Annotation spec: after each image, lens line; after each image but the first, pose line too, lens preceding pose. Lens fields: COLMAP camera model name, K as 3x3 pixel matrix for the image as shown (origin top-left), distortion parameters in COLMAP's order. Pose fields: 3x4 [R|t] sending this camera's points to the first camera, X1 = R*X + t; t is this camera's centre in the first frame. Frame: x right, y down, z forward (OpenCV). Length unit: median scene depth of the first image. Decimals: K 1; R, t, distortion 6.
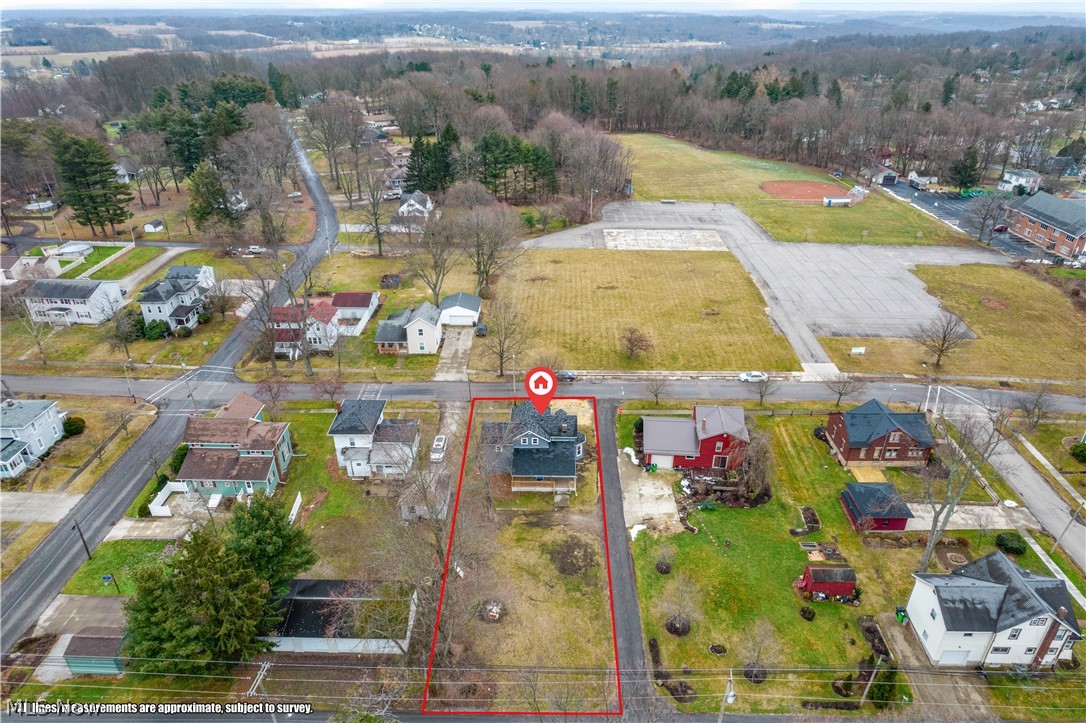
lens RADIAL K [[697.0, 0, 543.0], [0, 697.0, 361.5], [0, 0, 1]] dist [-0.080410, 0.077377]
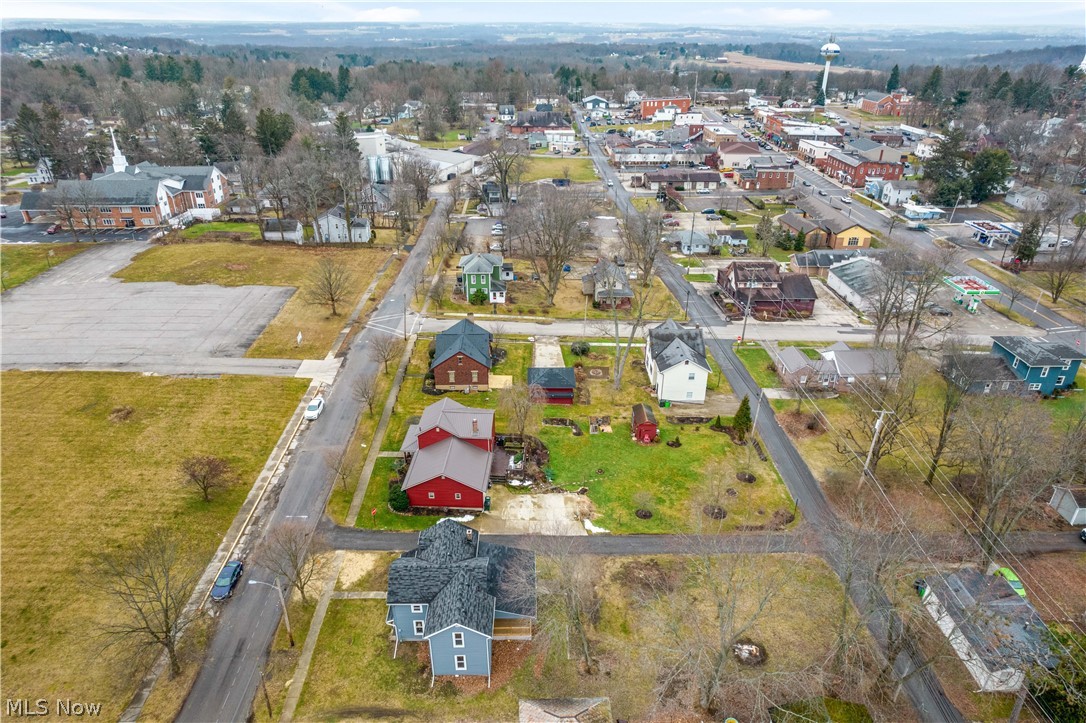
lens RADIAL K [[697.0, 0, 543.0], [0, 697.0, 361.5], [0, 0, 1]] dist [-0.080410, 0.077377]
pose [[-0.038469, -0.453243, 0.890557, -0.496138], [0.460446, 0.782924, 0.418354, -0.289043], [-0.886854, 0.426146, 0.178576, 0.713623]]
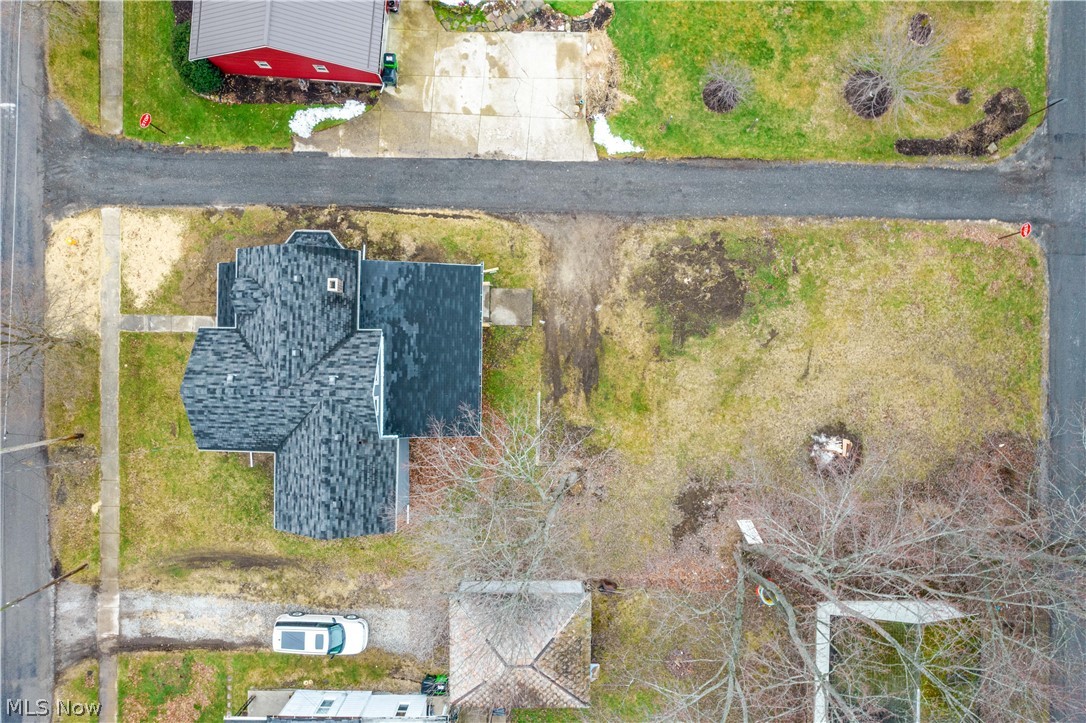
lens RADIAL K [[697.0, 0, 543.0], [0, 697.0, 361.5], [0, 0, 1]] dist [-0.080410, 0.077377]
pose [[0.000298, -0.999931, -0.011749, -0.000389], [0.463099, -0.010275, 0.886247, -0.144424], [-0.886307, -0.005705, 0.463064, 0.738837]]
